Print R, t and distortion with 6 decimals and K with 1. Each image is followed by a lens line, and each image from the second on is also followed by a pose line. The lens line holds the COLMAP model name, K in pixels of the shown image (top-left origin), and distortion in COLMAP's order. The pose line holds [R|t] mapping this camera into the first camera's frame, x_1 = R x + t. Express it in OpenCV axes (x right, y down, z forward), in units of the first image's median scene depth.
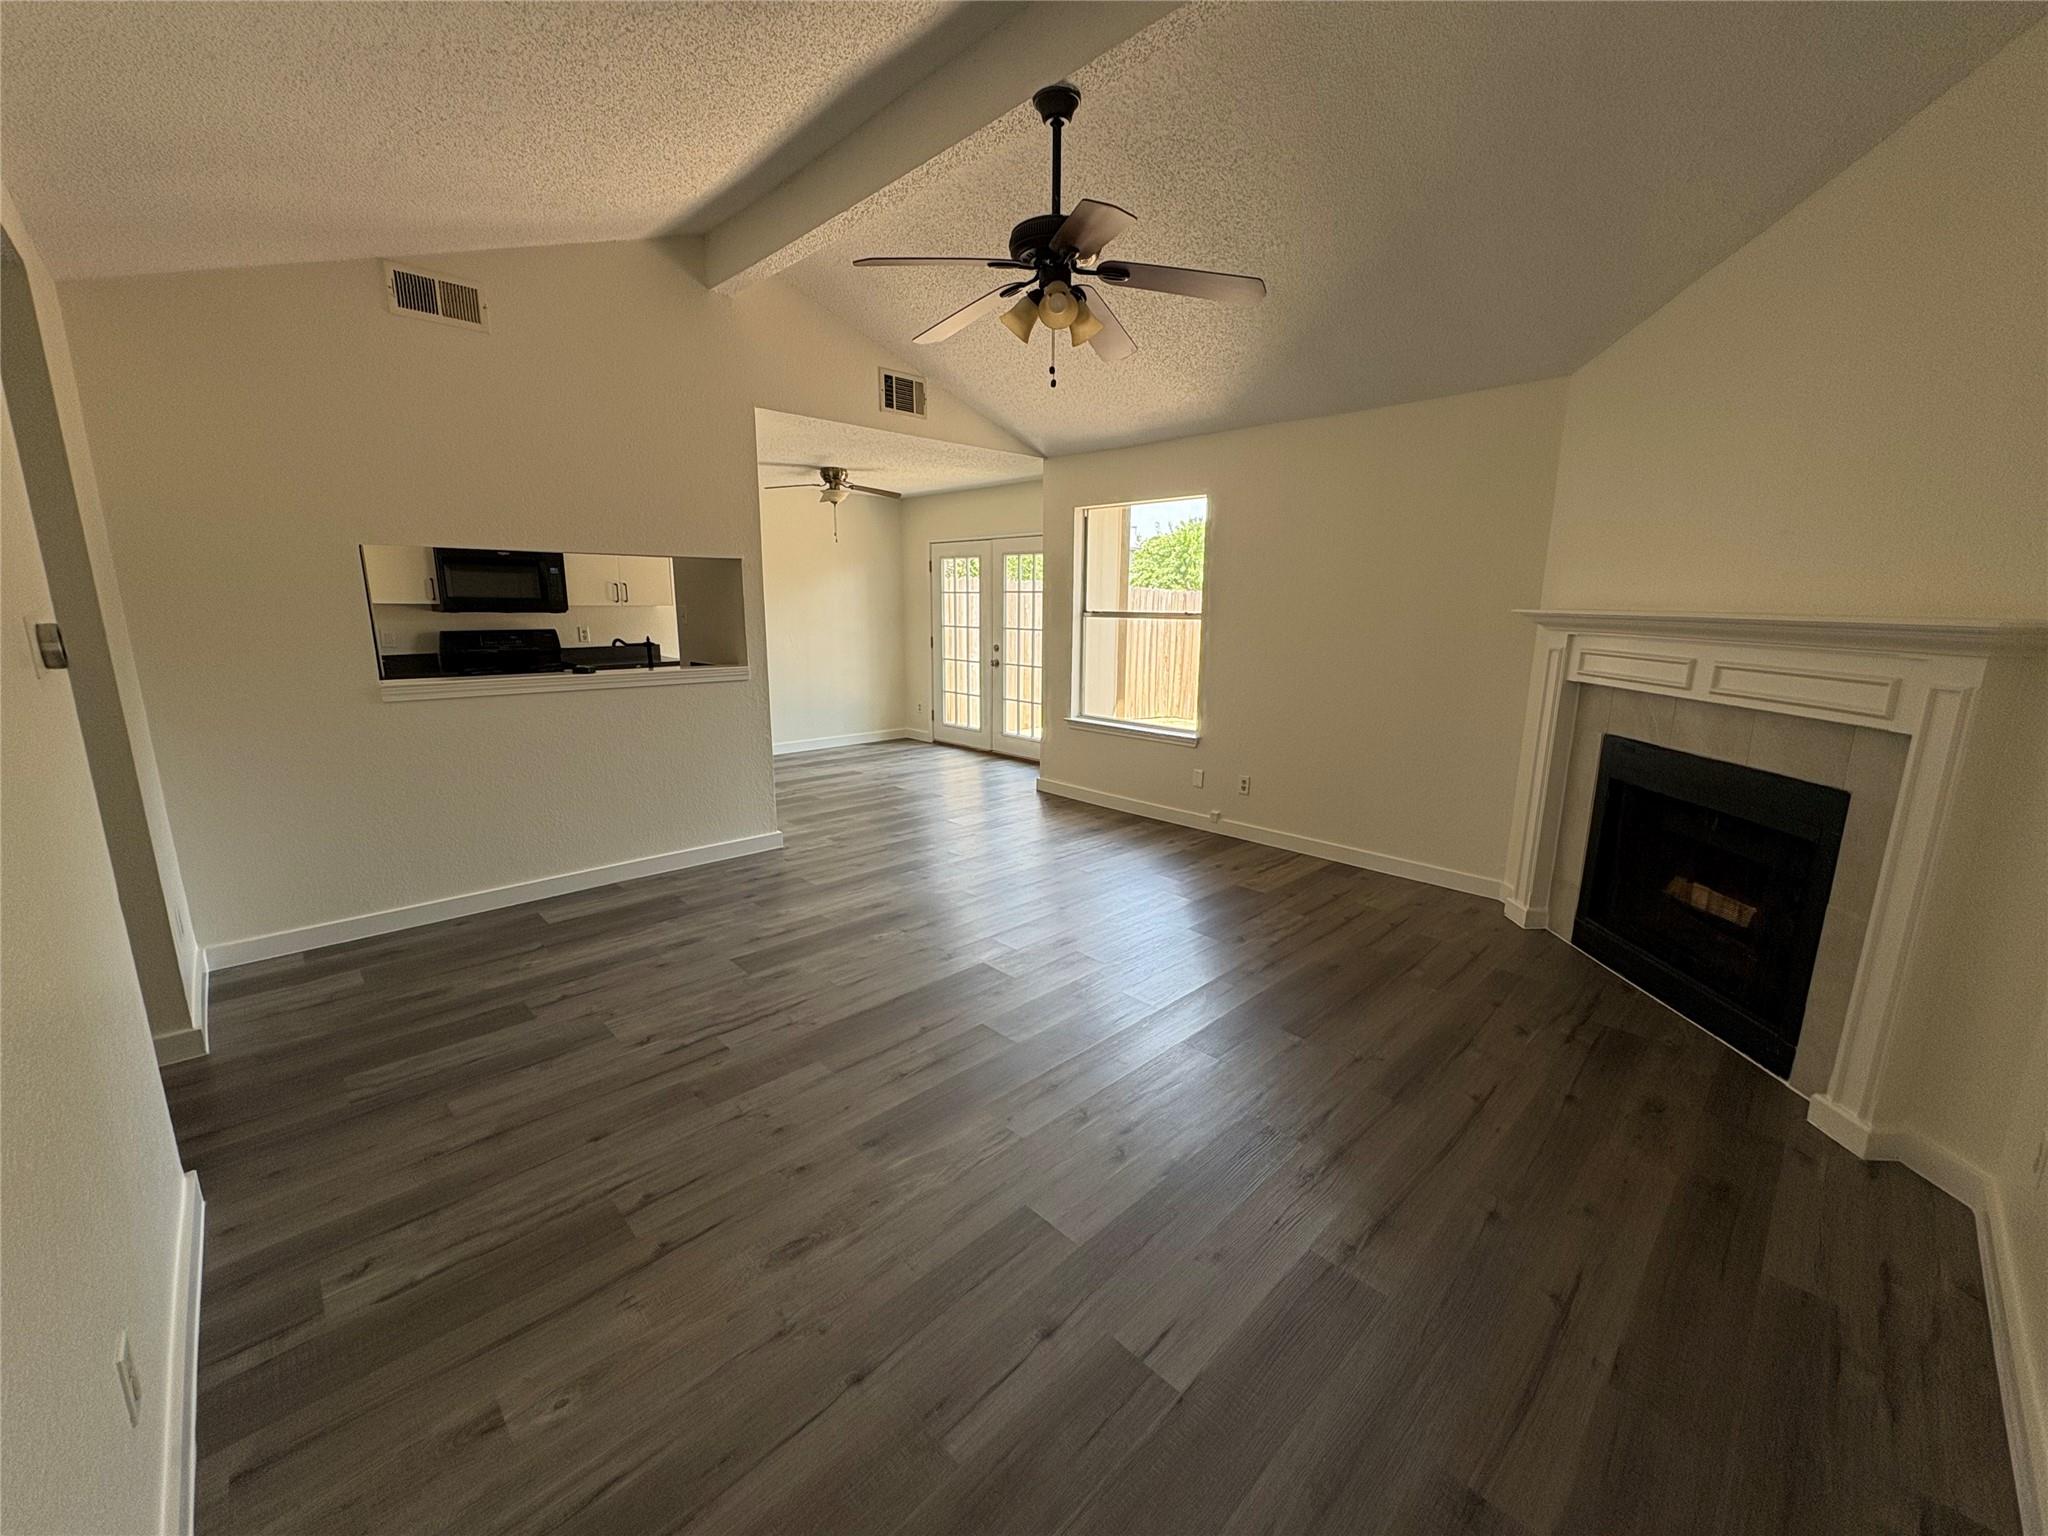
lens RADIAL K [[816.8, 0, 1025.1], [0, 816.8, 766.4], [0, 0, 1]] dist [0.000094, 0.000111]
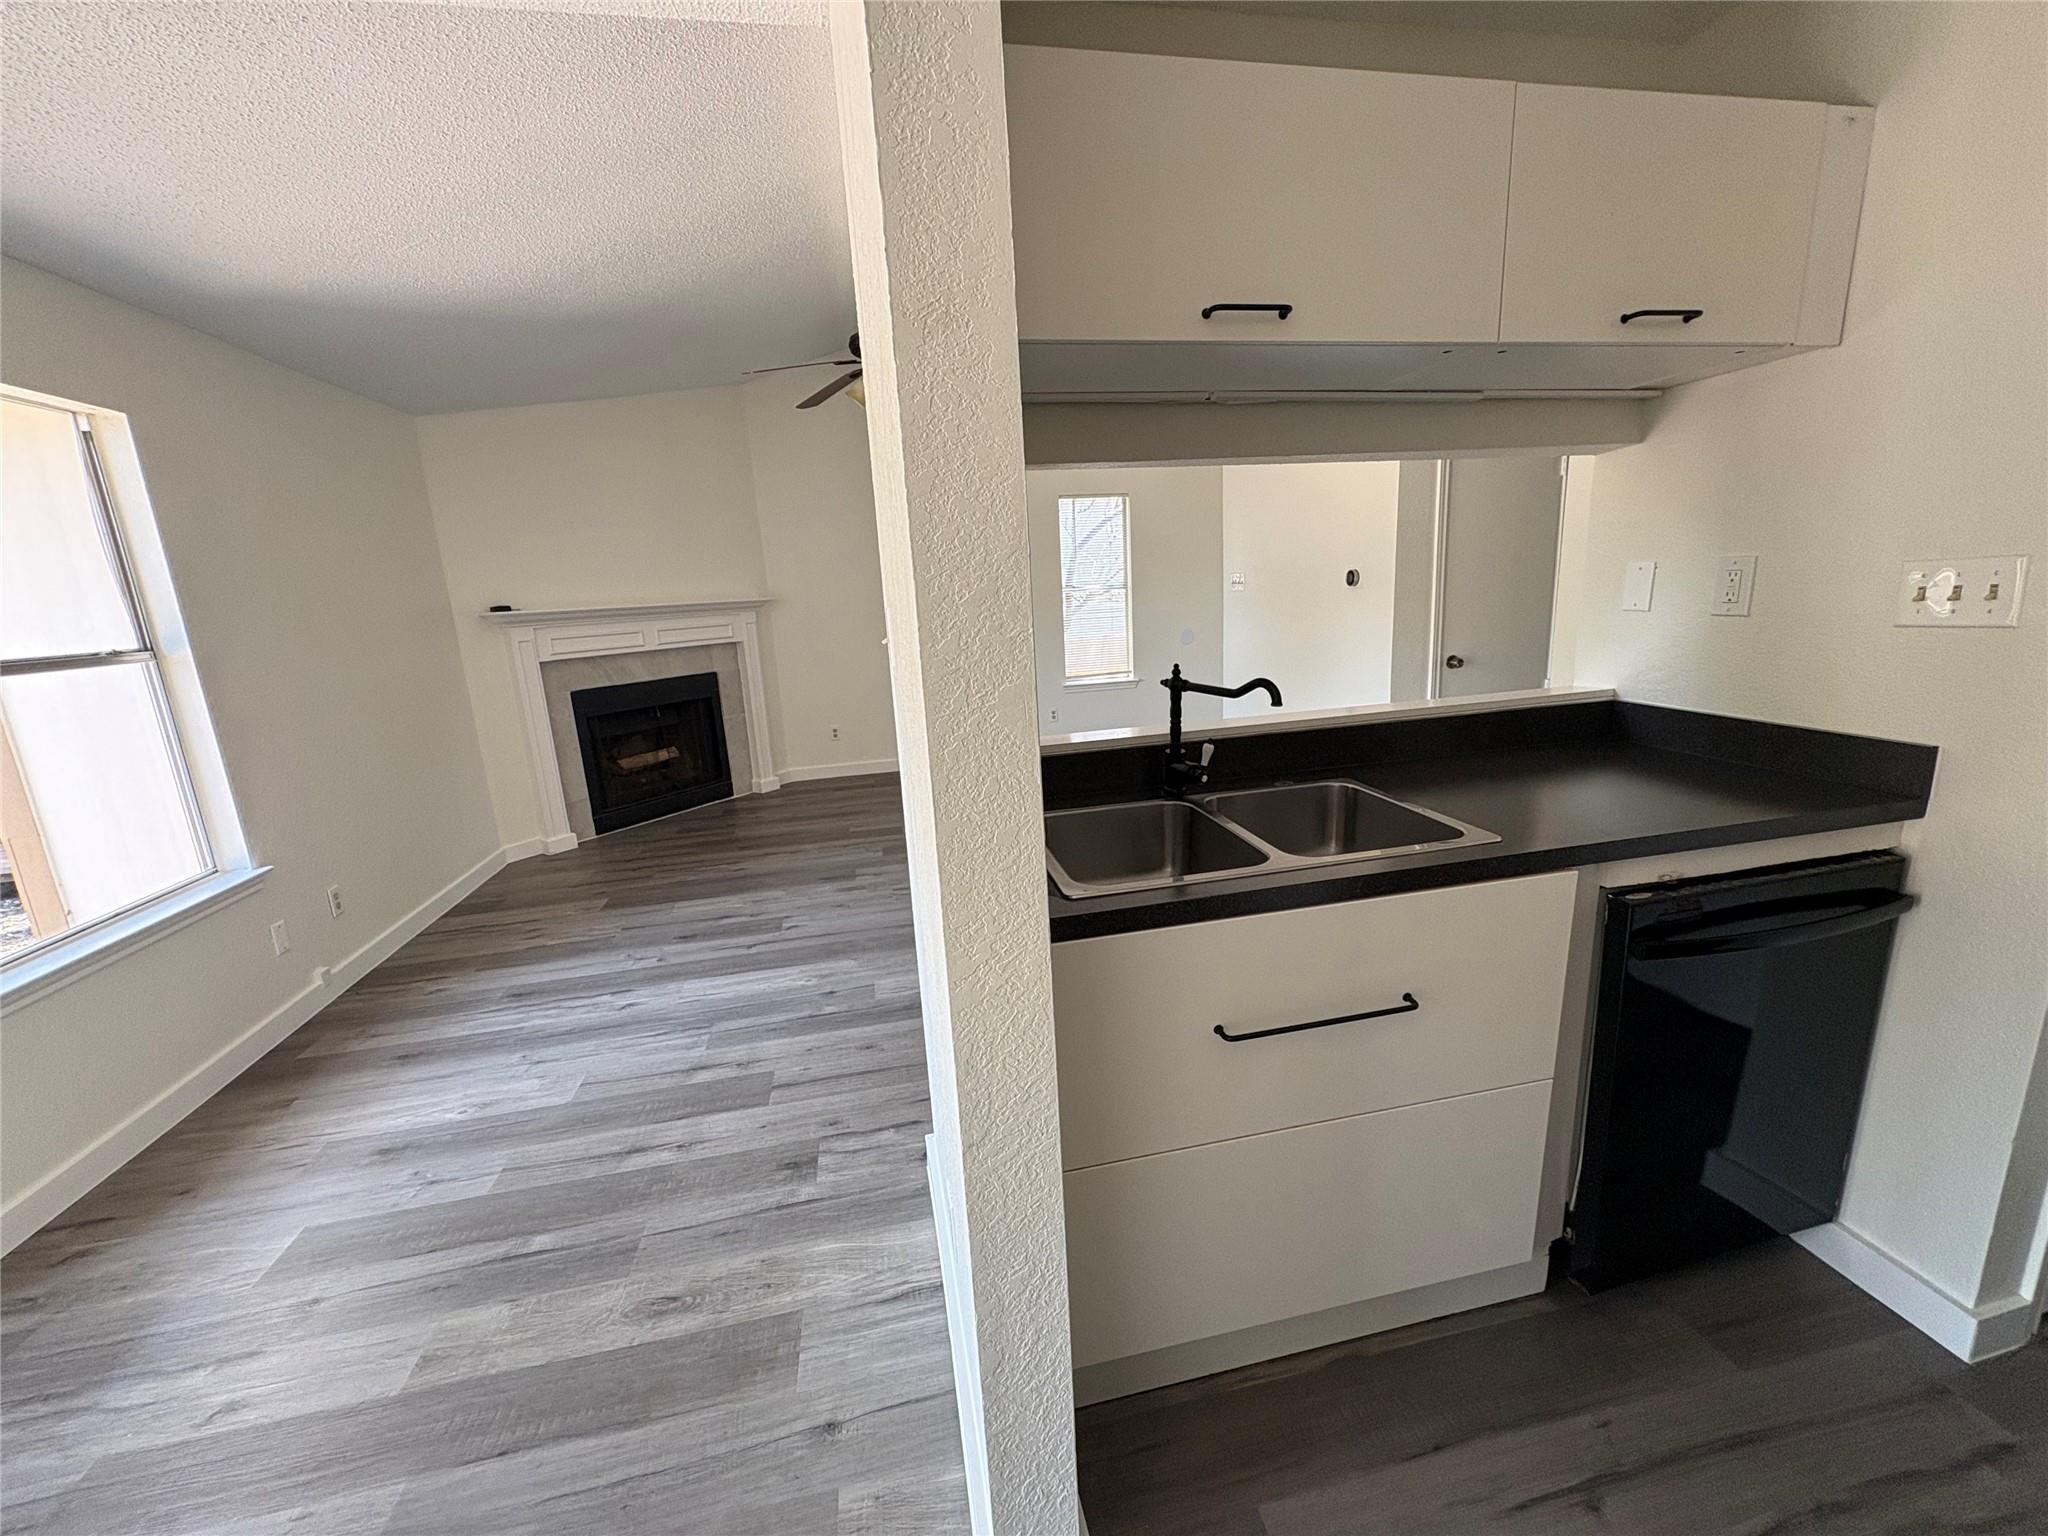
lens RADIAL K [[794.7, 0, 1023.9], [0, 794.7, 787.6], [0, 0, 1]] dist [0.000802, 0.000400]
pose [[-0.841489, -0.095306, 0.531801, -0.540398], [0.155264, 0.900137, 0.406996, -0.240387], [-0.517483, 0.425052, -0.742658, 1.201696]]
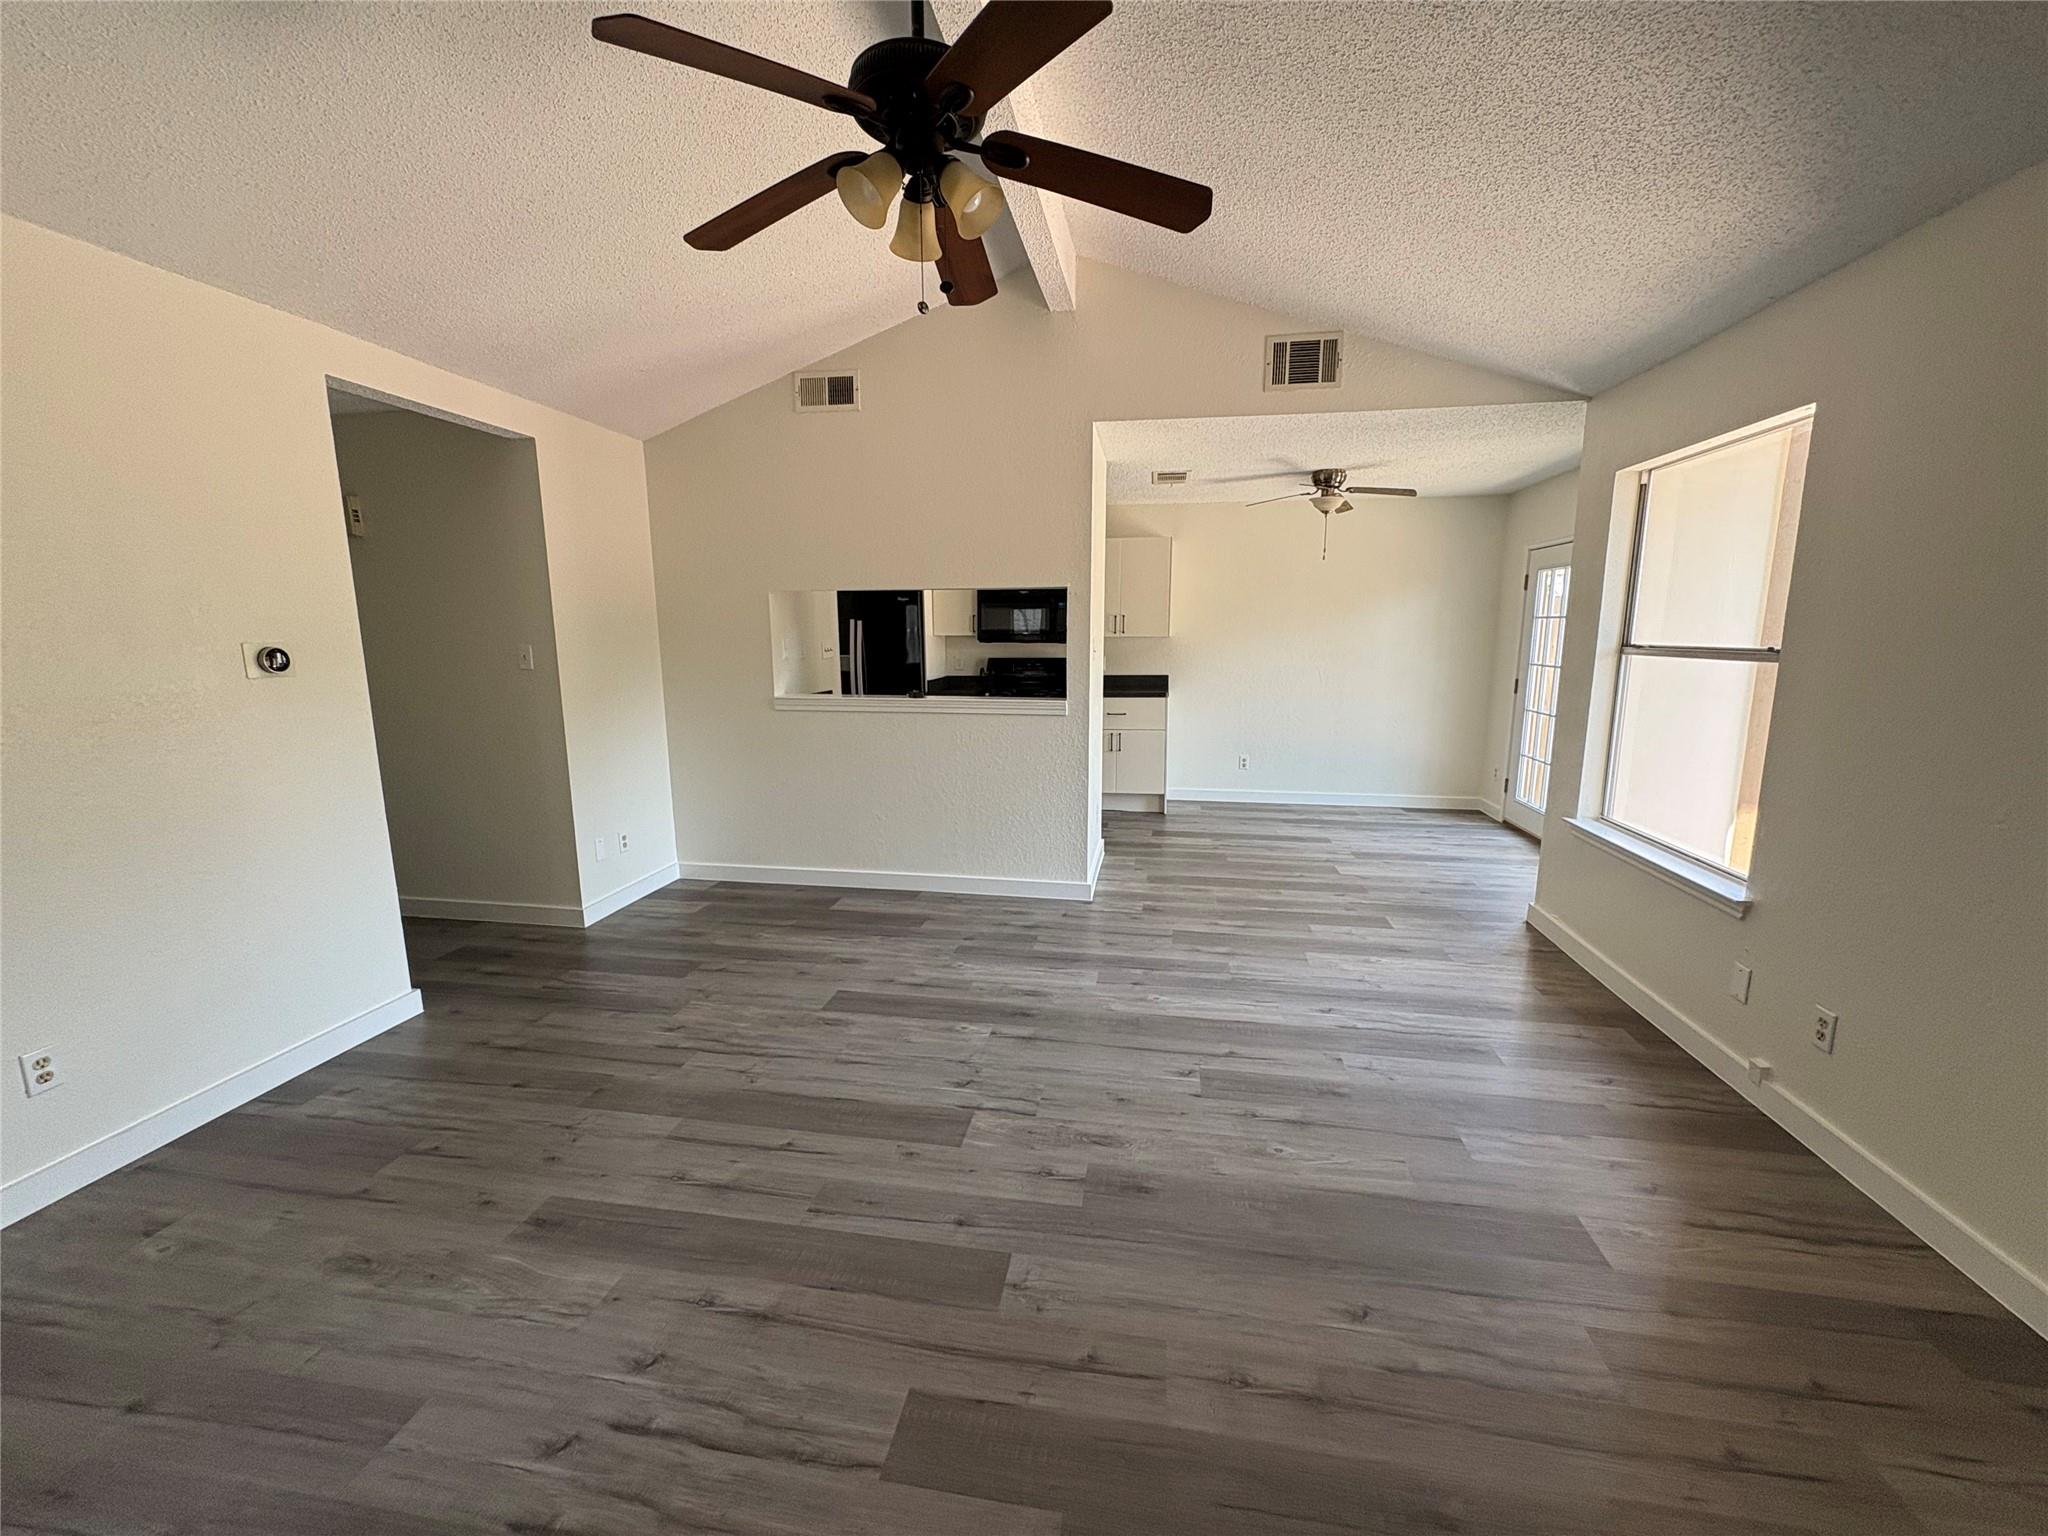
lens RADIAL K [[816.8, 0, 1025.1], [0, 816.8, 766.4], [0, 0, 1]] dist [0.000094, 0.000111]
pose [[0.590086, 0.123956, -0.797768, 0.366183], [-0.154211, 0.987255, 0.039333, -0.073059], [0.792476, 0.099814, 0.601681, 0.382930]]
